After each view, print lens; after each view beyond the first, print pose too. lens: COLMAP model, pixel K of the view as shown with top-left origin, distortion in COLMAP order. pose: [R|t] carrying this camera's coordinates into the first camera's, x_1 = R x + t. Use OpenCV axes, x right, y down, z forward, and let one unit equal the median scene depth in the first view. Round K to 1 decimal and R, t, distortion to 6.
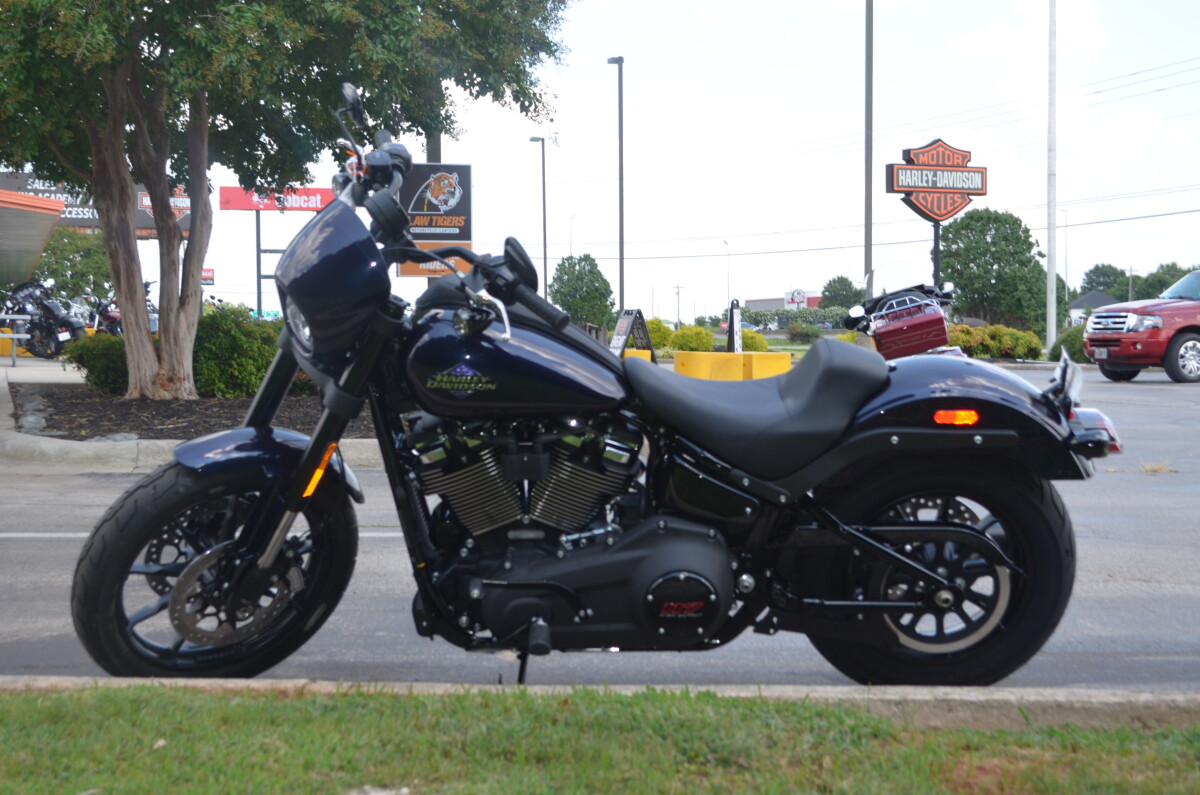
lens RADIAL K [[1829.6, 0, 600.0], [0, 1829.6, 397.5], [0, 0, 1]] dist [-0.032272, -0.040875]
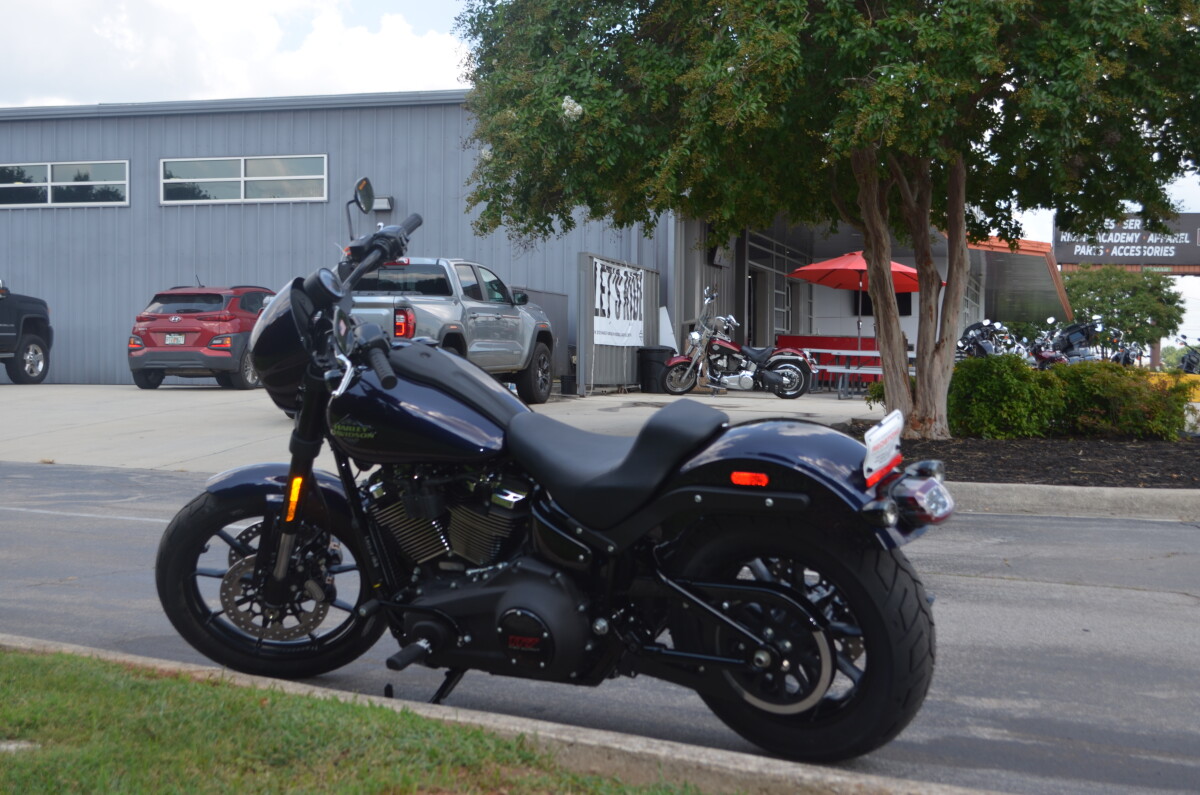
lens RADIAL K [[1829.6, 0, 600.0], [0, 1829.6, 397.5], [0, 0, 1]] dist [-0.032272, -0.040875]
pose [[0.829643, 0.017881, -0.558008, 0.194823], [-0.029014, 0.999517, -0.011109, -0.005819], [0.557540, 0.025407, 0.829761, 0.031420]]
